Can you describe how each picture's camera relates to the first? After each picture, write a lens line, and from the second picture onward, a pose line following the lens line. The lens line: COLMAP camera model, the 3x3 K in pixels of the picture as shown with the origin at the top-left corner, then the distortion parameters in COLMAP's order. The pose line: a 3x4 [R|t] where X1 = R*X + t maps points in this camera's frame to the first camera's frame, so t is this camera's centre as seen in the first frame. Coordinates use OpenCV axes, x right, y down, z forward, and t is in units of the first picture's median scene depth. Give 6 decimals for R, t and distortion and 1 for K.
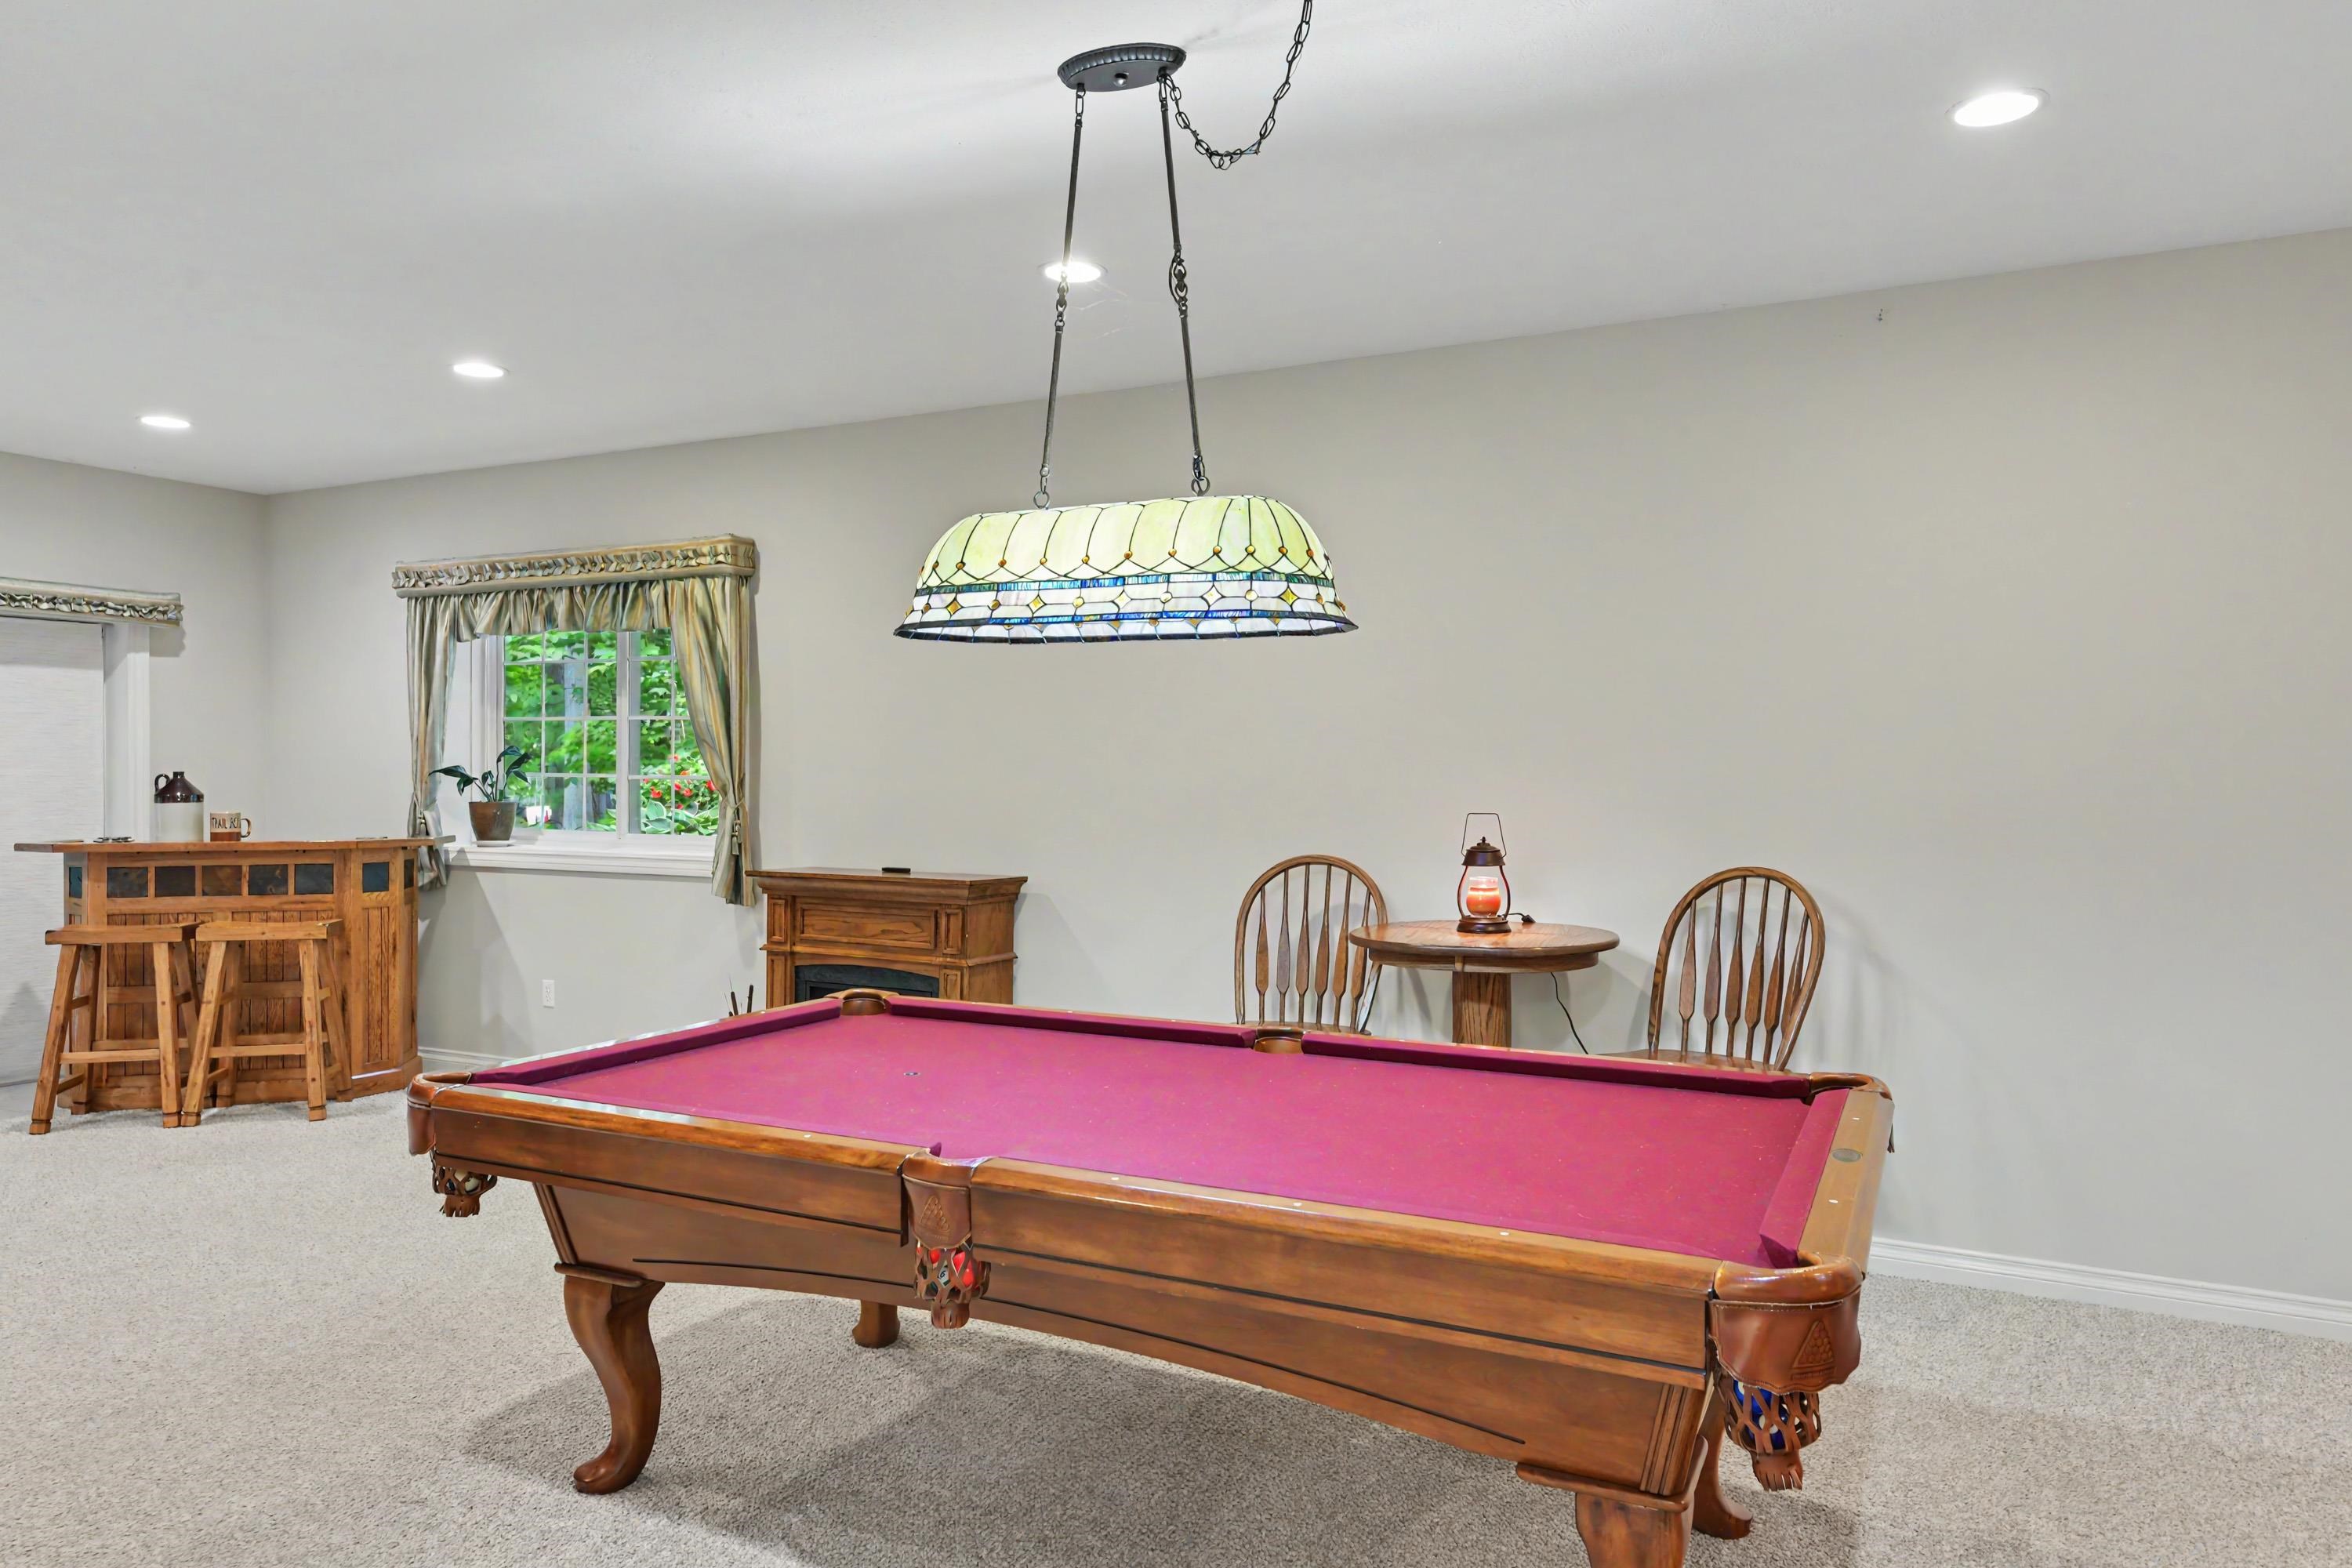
lens RADIAL K [[1488.9, 0, 1182.4], [0, 1488.9, 783.0], [0, 0, 1]] dist [0.005677, 0.000787]
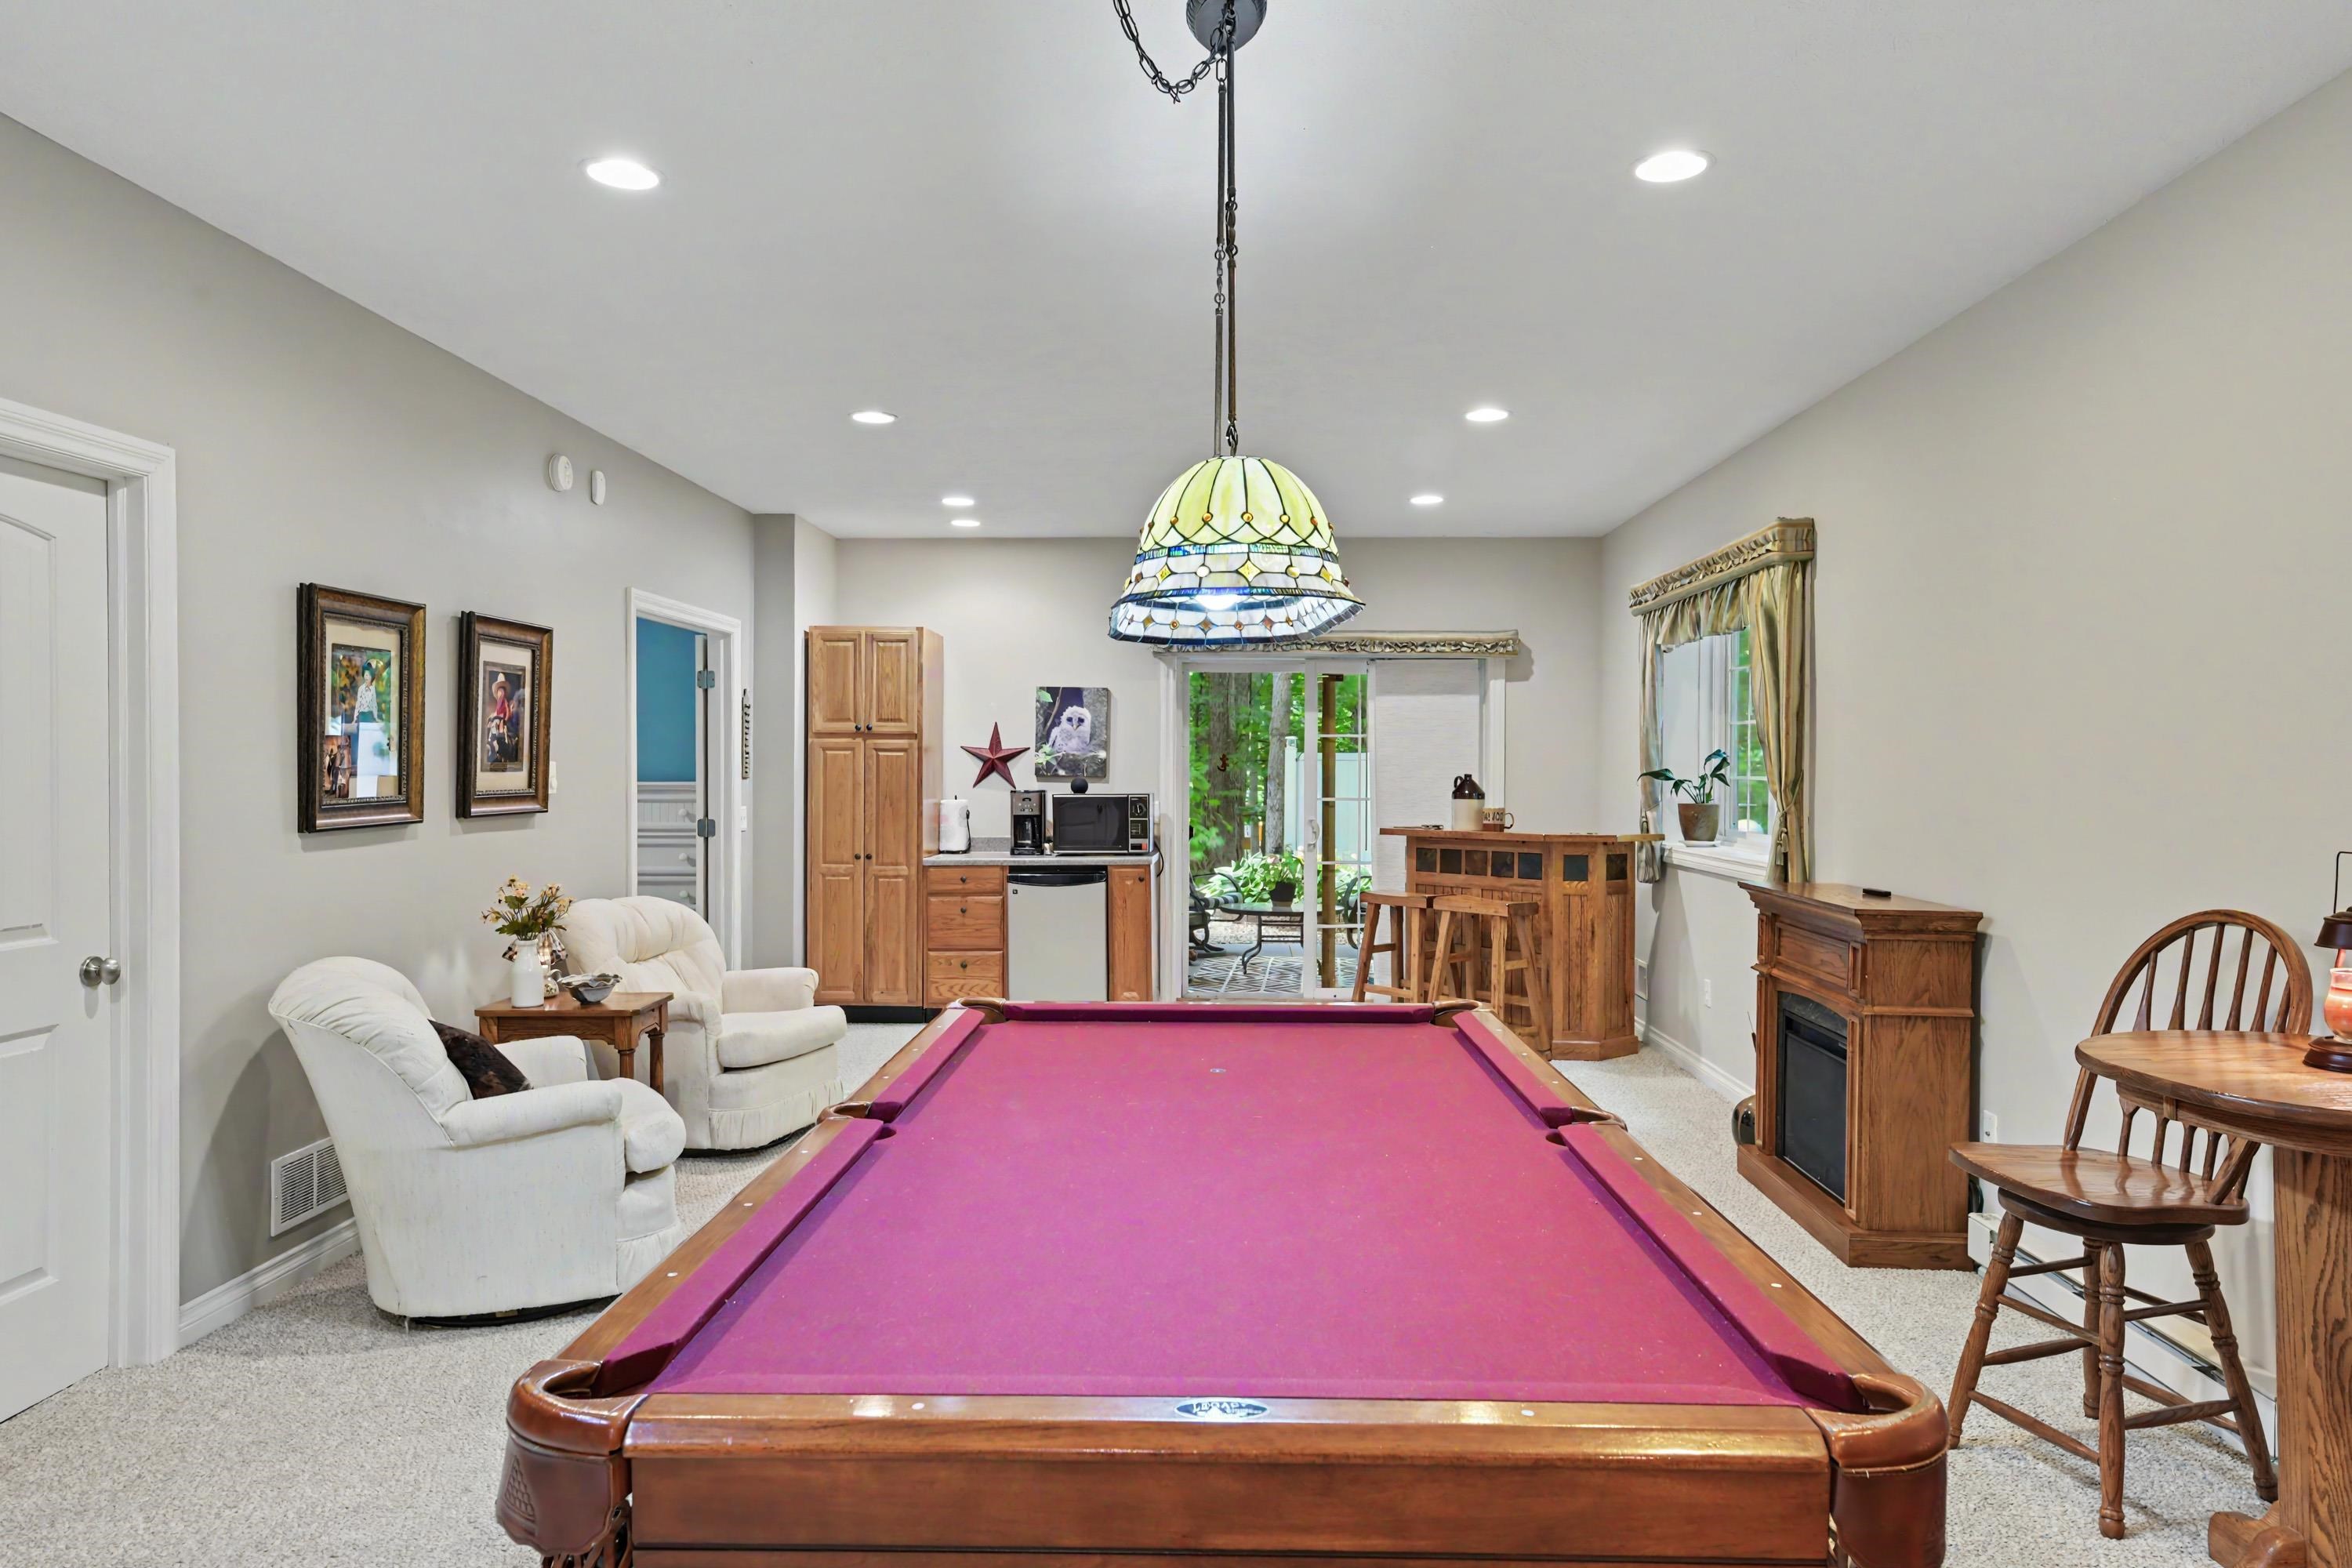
lens RADIAL K [[1488.9, 0, 1182.4], [0, 1488.9, 783.0], [0, 0, 1]] dist [0.005677, 0.000787]
pose [[0.424050, 0.006731, -0.905614, 0.358228], [-0.008205, 0.999960, 0.003590, -0.002826], [0.905601, 0.005908, 0.424089, 0.255679]]
